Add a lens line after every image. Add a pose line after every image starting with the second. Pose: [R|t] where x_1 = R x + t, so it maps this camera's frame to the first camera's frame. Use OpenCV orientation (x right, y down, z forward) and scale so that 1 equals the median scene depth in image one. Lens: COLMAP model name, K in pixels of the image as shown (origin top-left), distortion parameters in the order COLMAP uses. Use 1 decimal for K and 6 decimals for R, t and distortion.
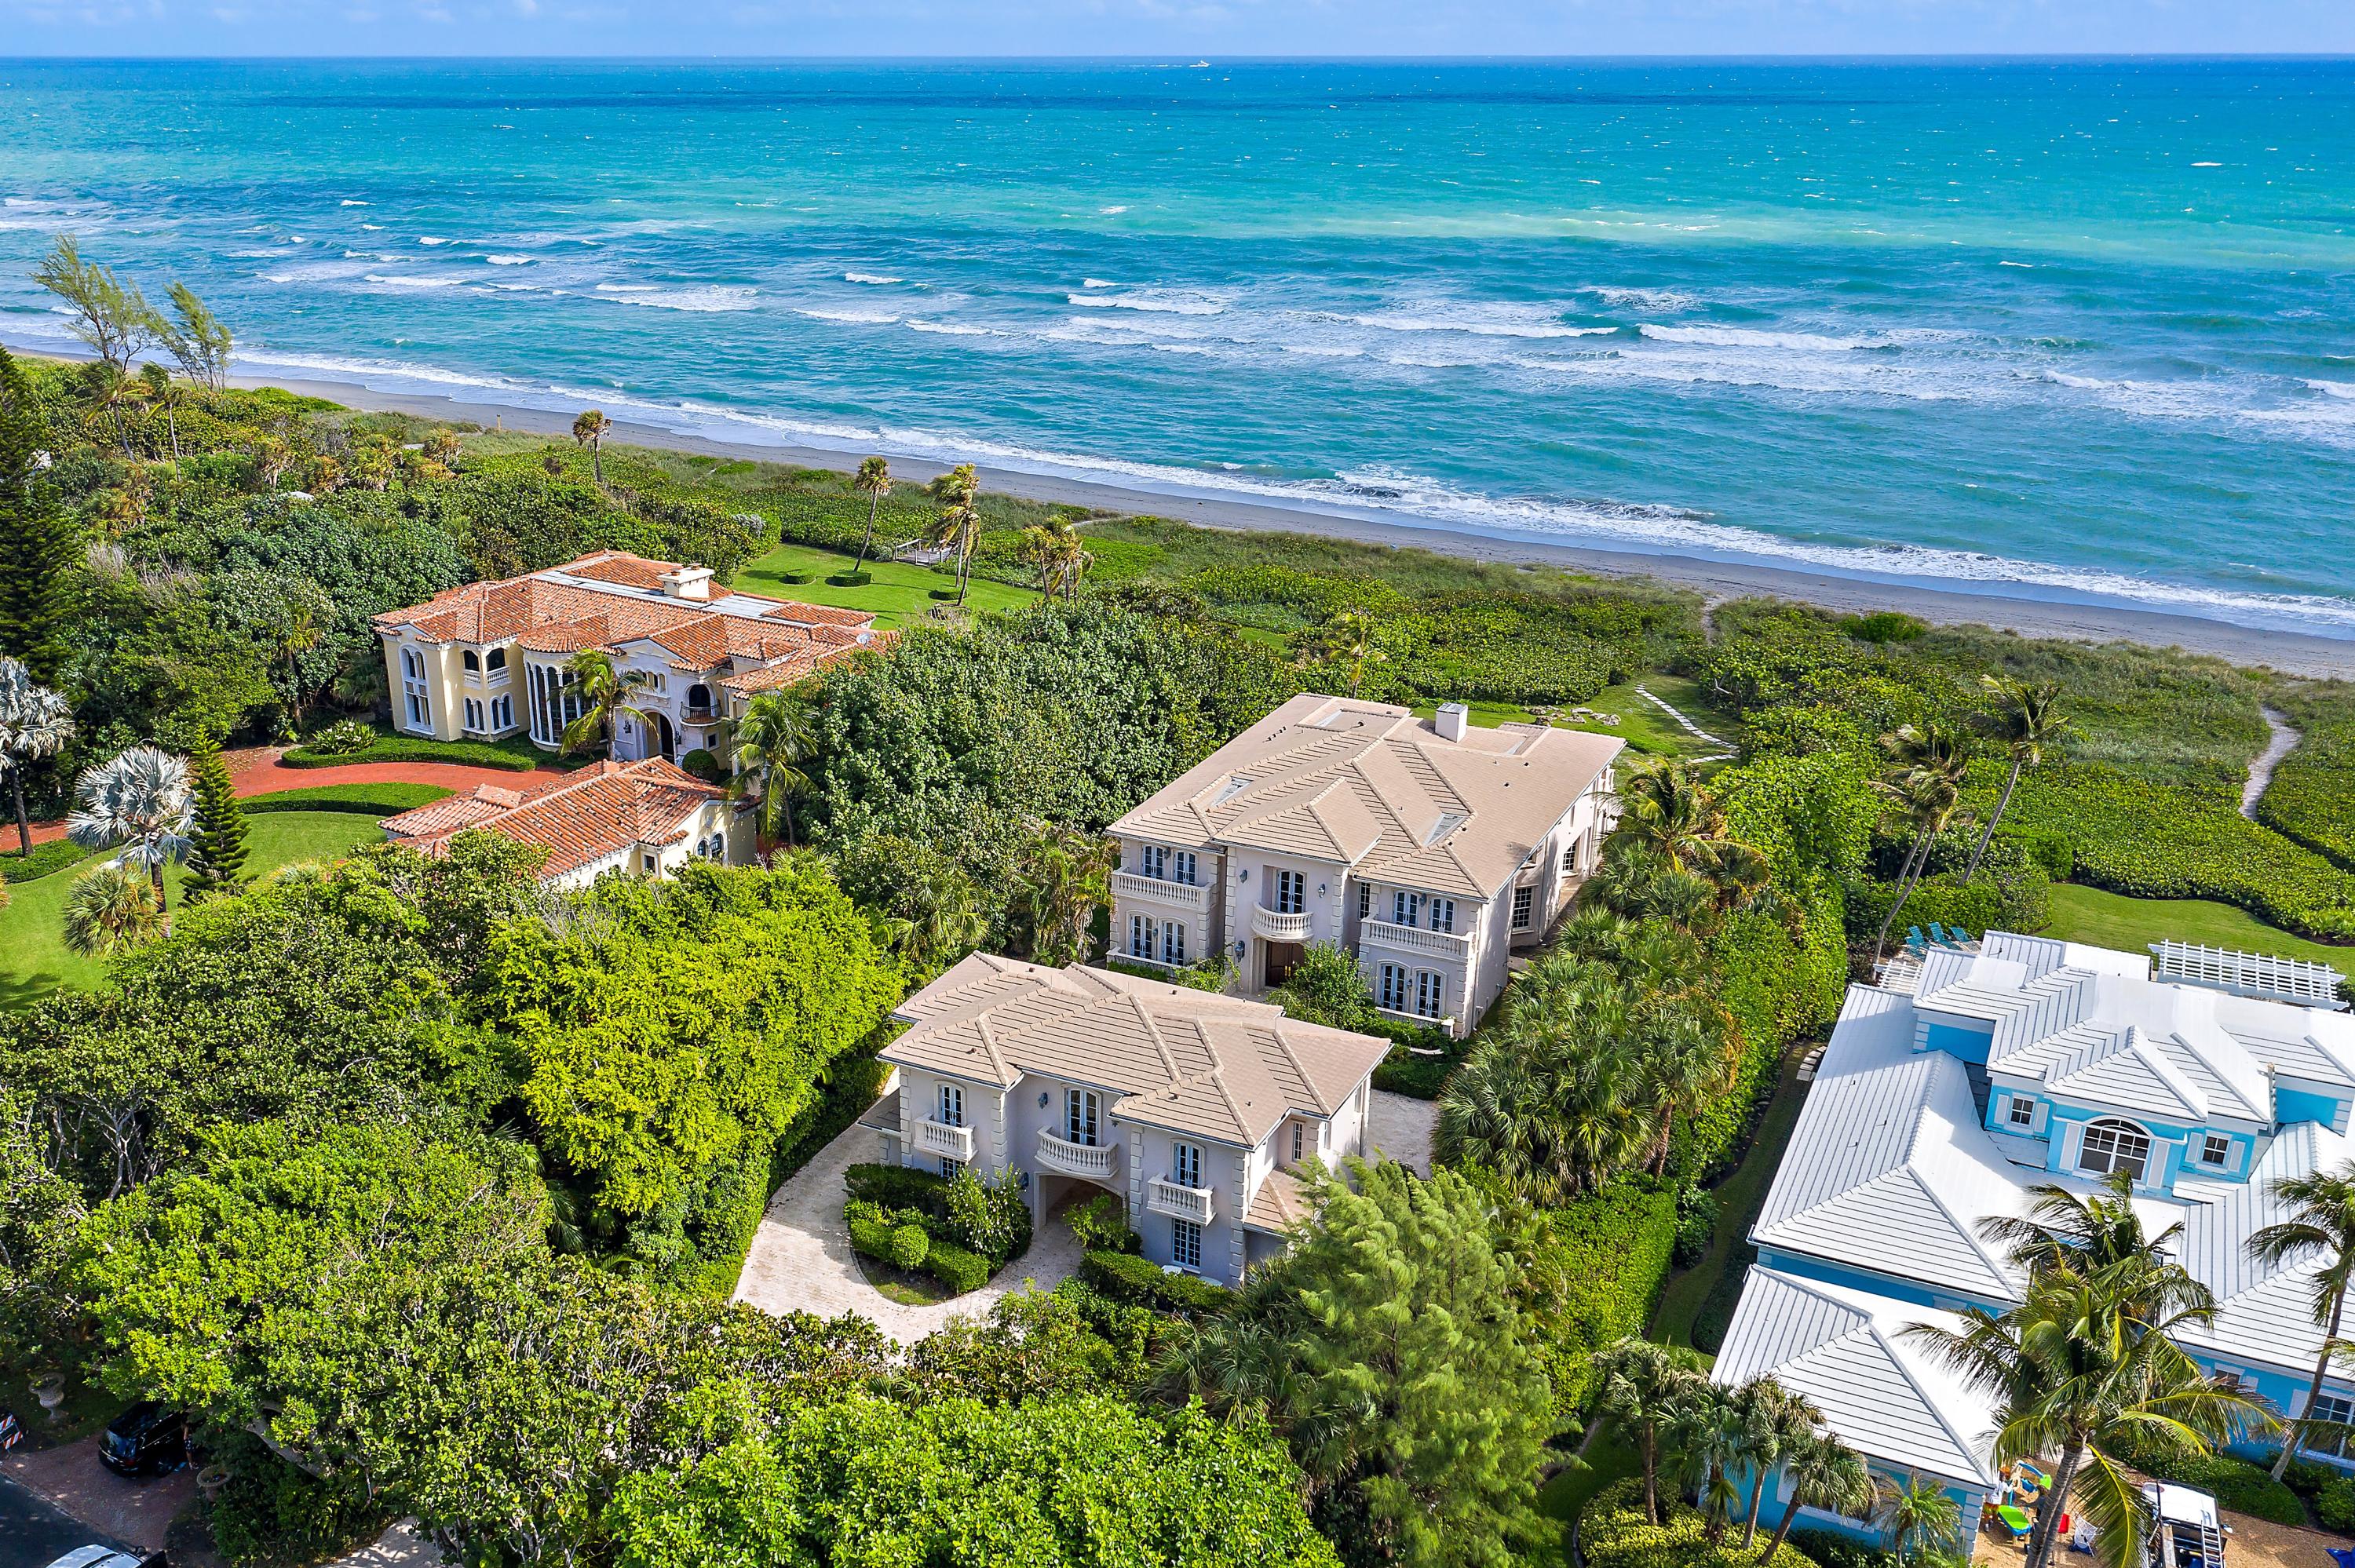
lens RADIAL K [[1872.0, 0, 1177.5], [0, 1872.0, 784.0], [0, 0, 1]] dist [-0.008071, 0.002042]
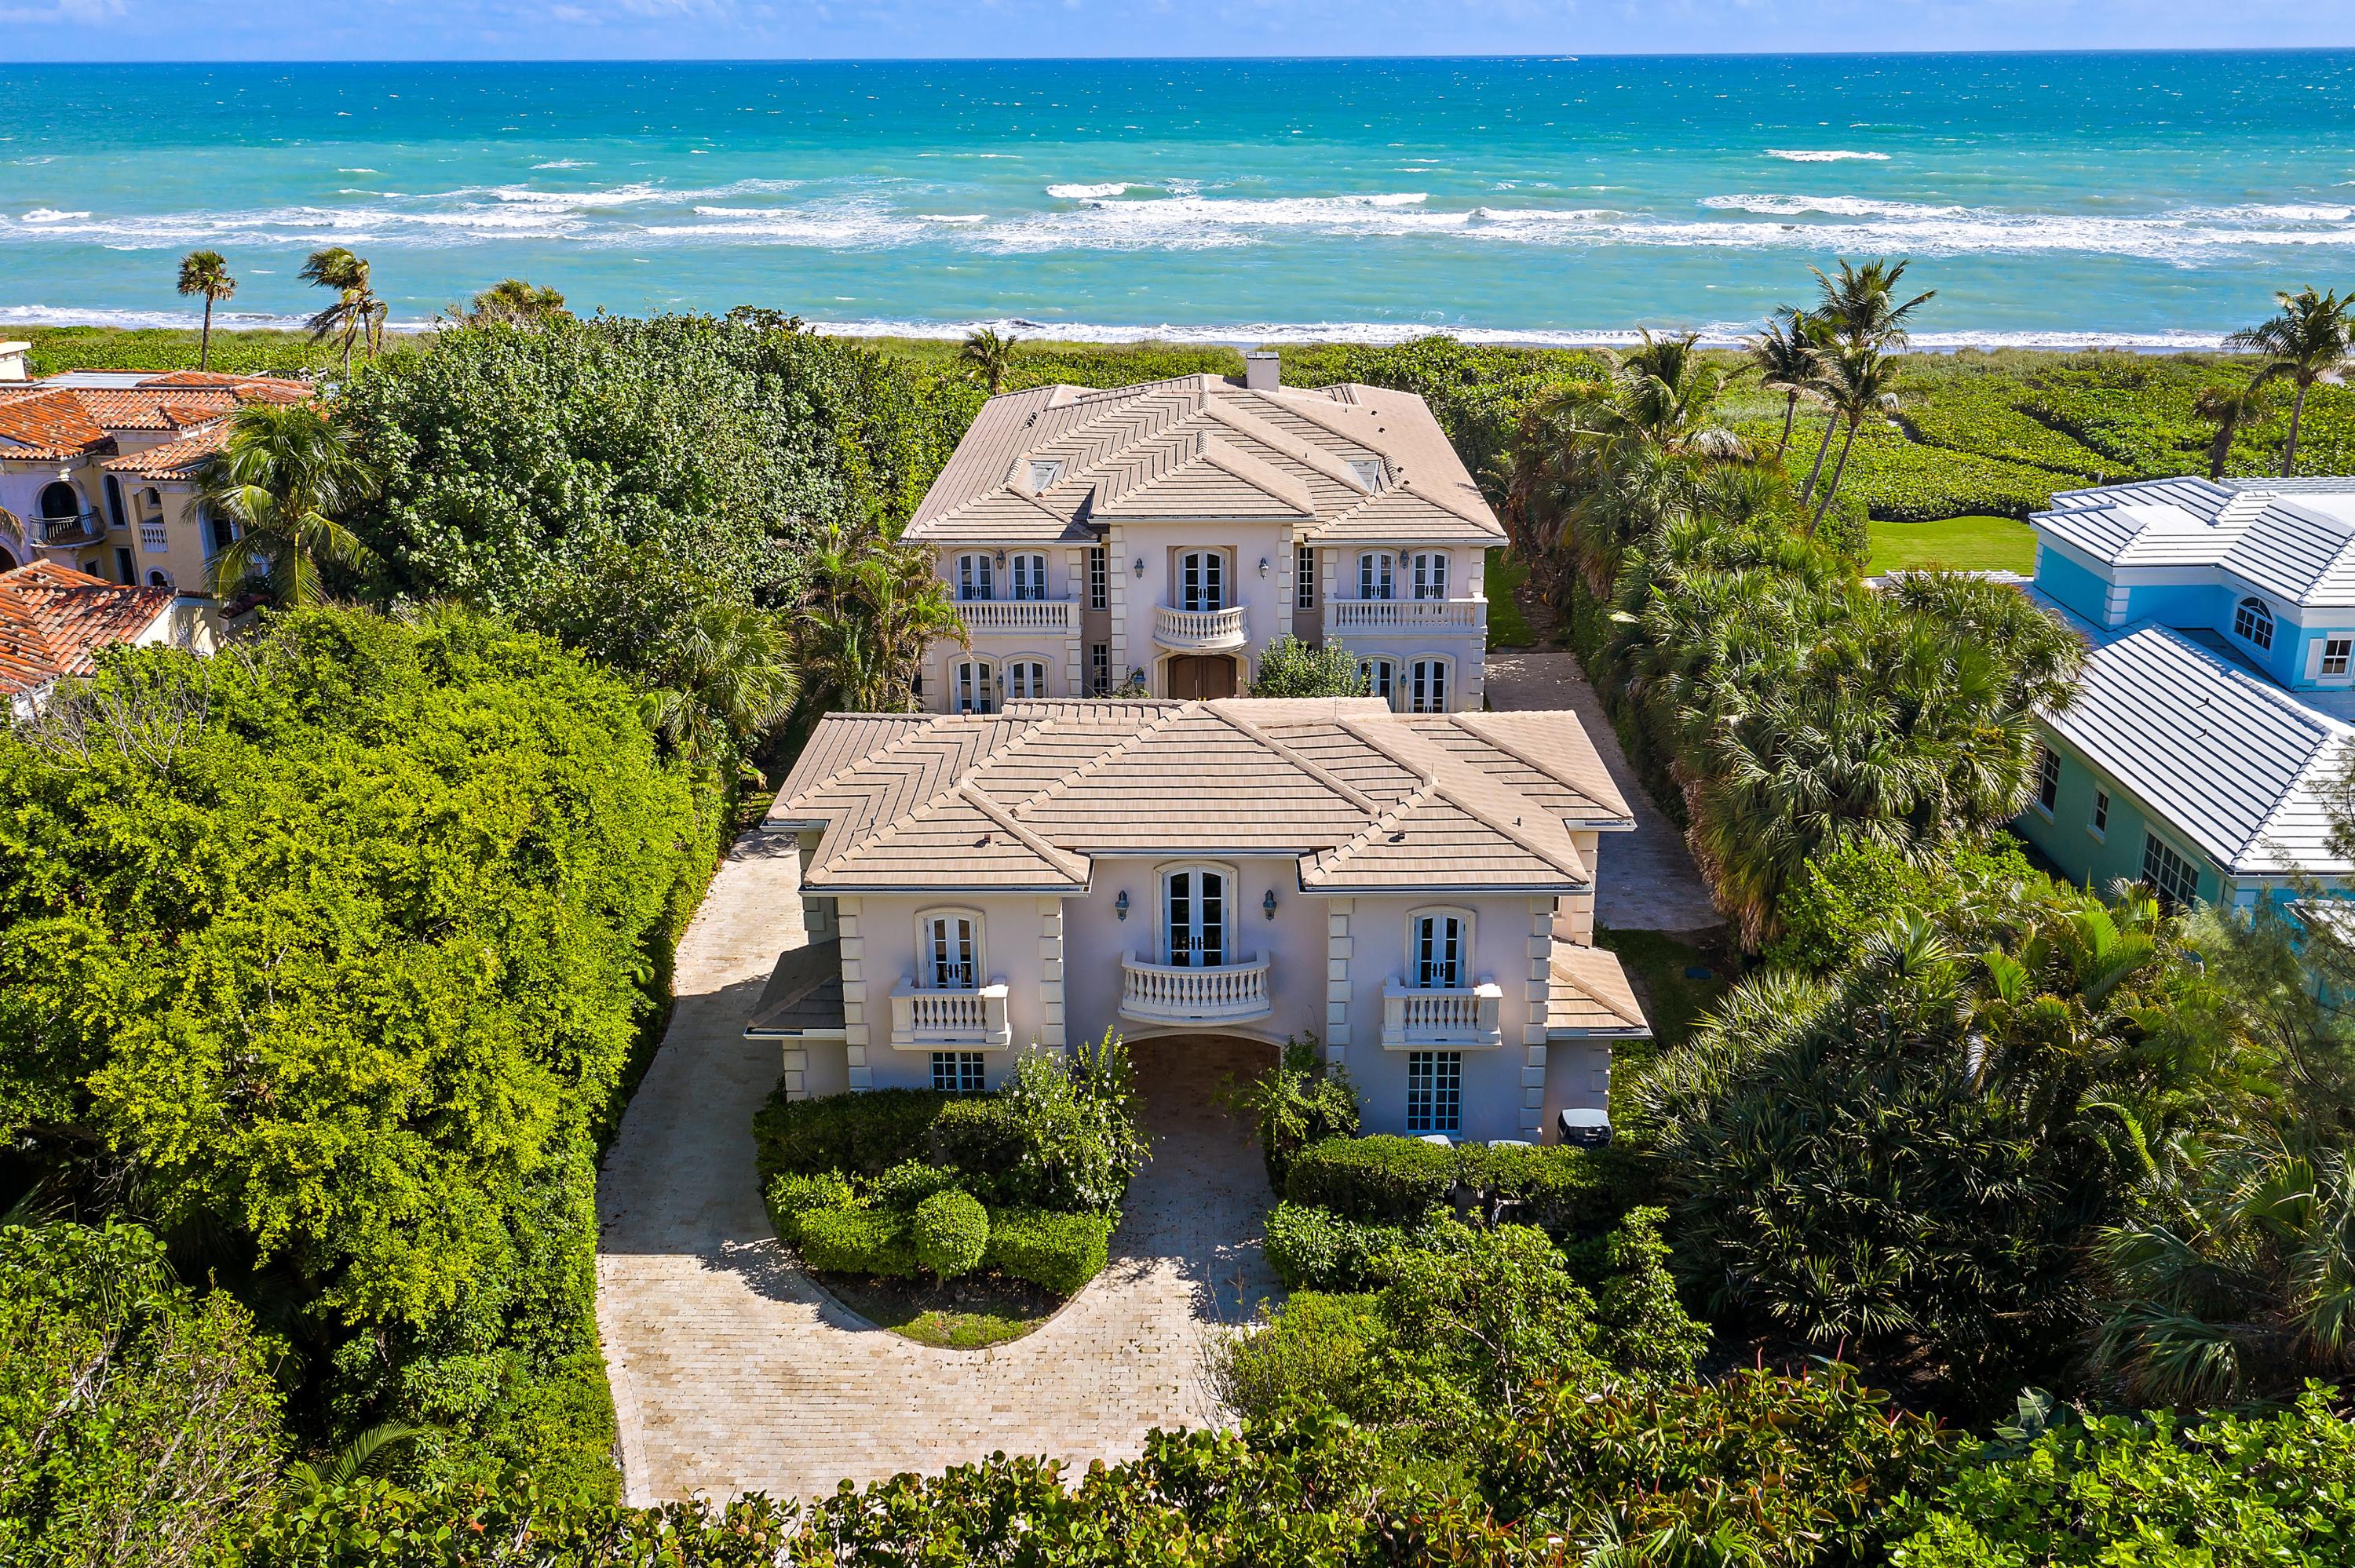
lens RADIAL K [[1795.7, 0, 1180.3], [0, 1795.7, 636.0], [0, 0, 1]] dist [-0.000764, 0.003290]
pose [[0.913898, -0.144515, 0.379348, -0.244118], [0.156562, 0.987668, -0.000920, 0.094246], [-0.374537, 0.060232, 0.925254, 0.501635]]
